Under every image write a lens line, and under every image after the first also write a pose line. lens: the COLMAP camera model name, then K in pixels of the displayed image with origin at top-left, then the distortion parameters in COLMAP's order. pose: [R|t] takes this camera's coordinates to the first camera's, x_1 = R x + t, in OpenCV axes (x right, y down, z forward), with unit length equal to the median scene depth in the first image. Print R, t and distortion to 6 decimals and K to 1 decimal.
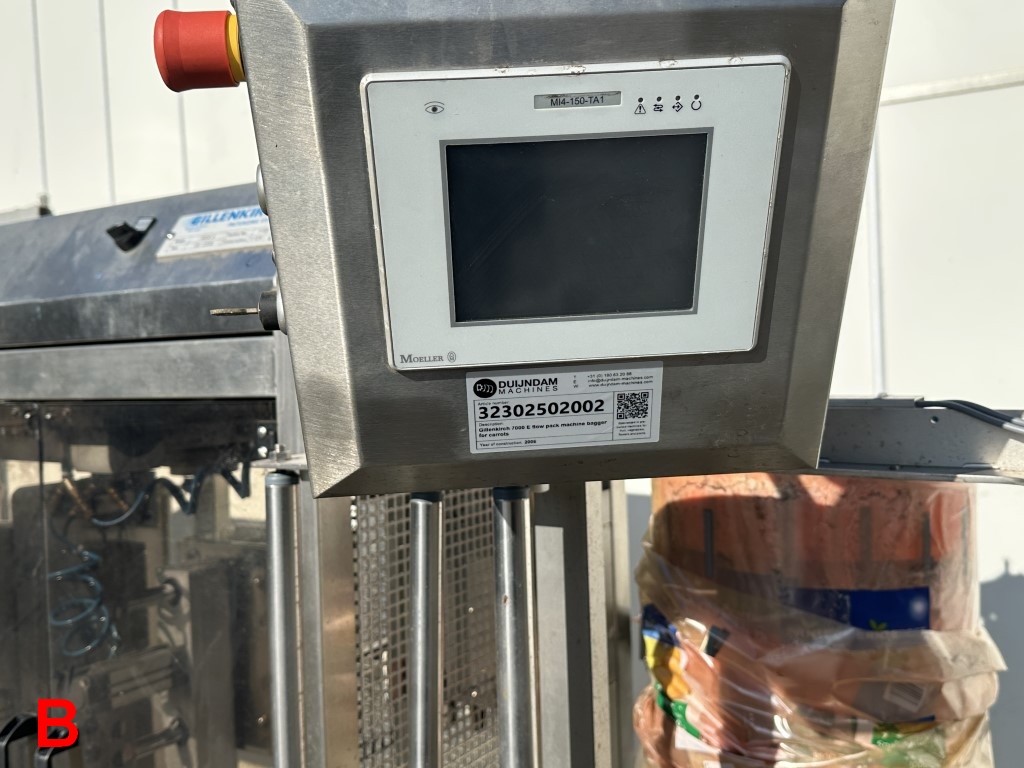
lens RADIAL K [[1011.4, 0, 509.8], [0, 1011.4, 380.0], [0, 0, 1]] dist [0.164485, -0.449681]
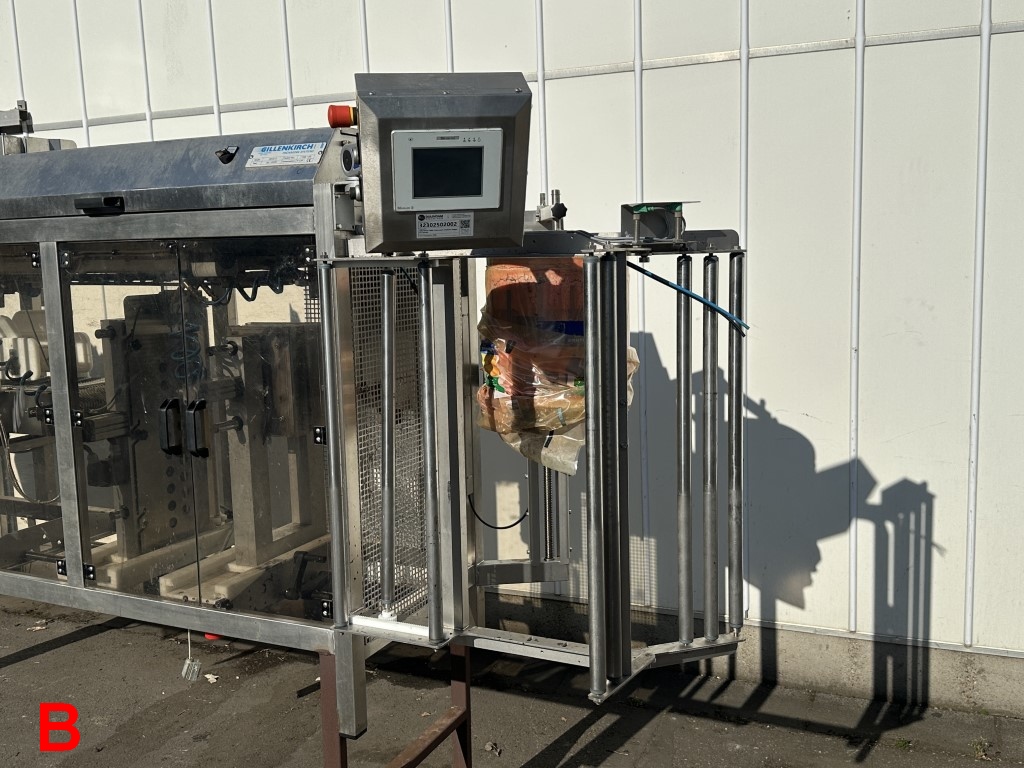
lens RADIAL K [[993.1, 0, 512.0], [0, 993.1, 384.0], [0, 0, 1]] dist [0.192706, -0.409435]
pose [[0.992083, -0.008088, 0.125321, -0.074239], [-0.005296, 0.994341, 0.106100, 0.102780], [-0.125471, -0.105923, 0.986427, -1.206040]]
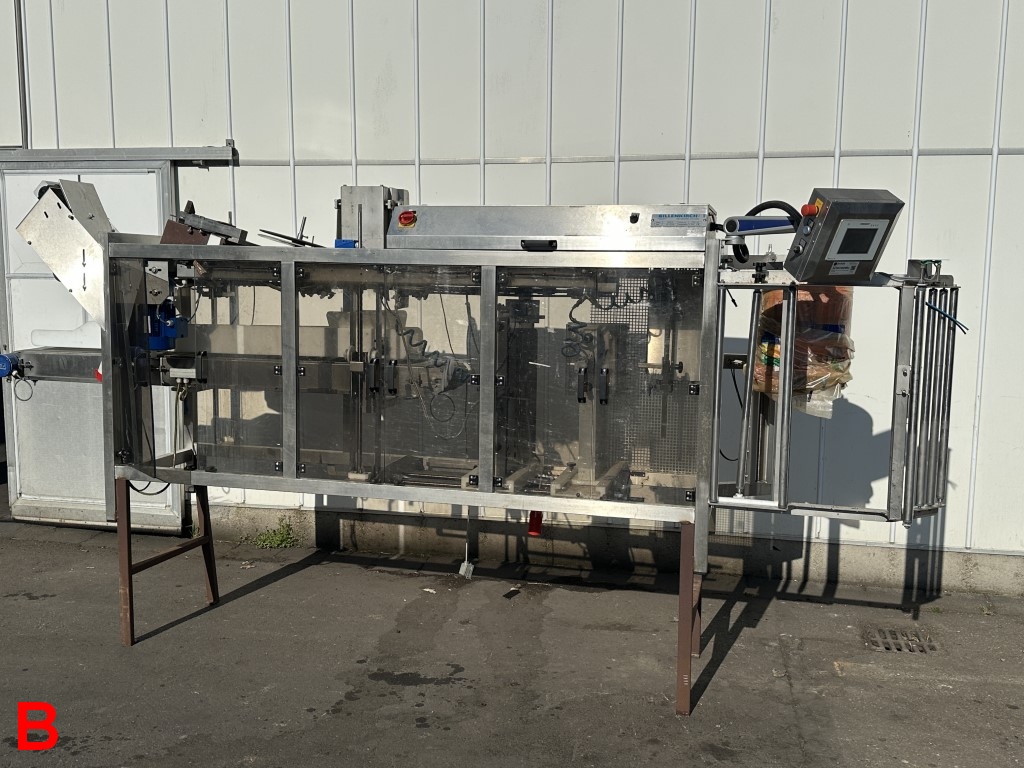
lens RADIAL K [[993.1, 0, 512.0], [0, 993.1, 384.0], [0, 0, 1]] dist [0.192706, -0.409435]
pose [[0.946613, 0.012747, 0.322121, -1.982284], [-0.040663, 0.995958, 0.080085, 0.165922], [-0.319799, -0.088908, 0.943305, -2.192156]]
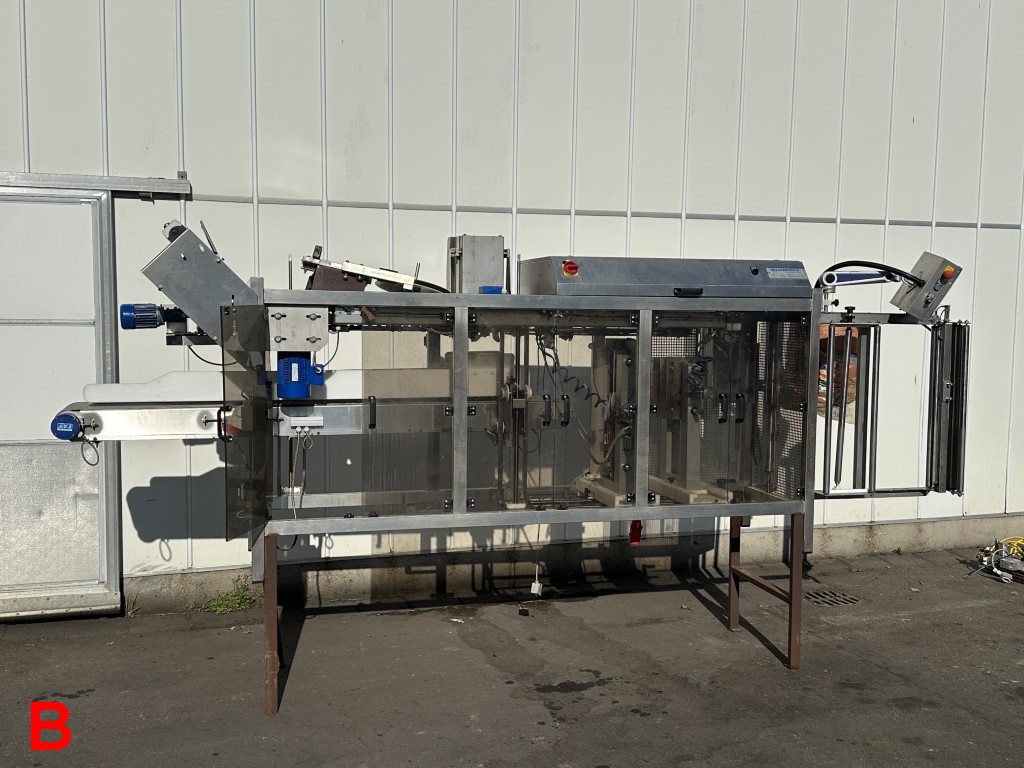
lens RADIAL K [[1059.1, 0, 509.7], [0, 1059.1, 393.7], [0, 0, 1]] dist [0.166654, -0.341101]
pose [[0.654317, -0.016006, 0.756051, -4.730961], [-0.016904, 0.999217, 0.035783, 0.235261], [-0.756032, -0.036194, 0.653534, -1.185638]]
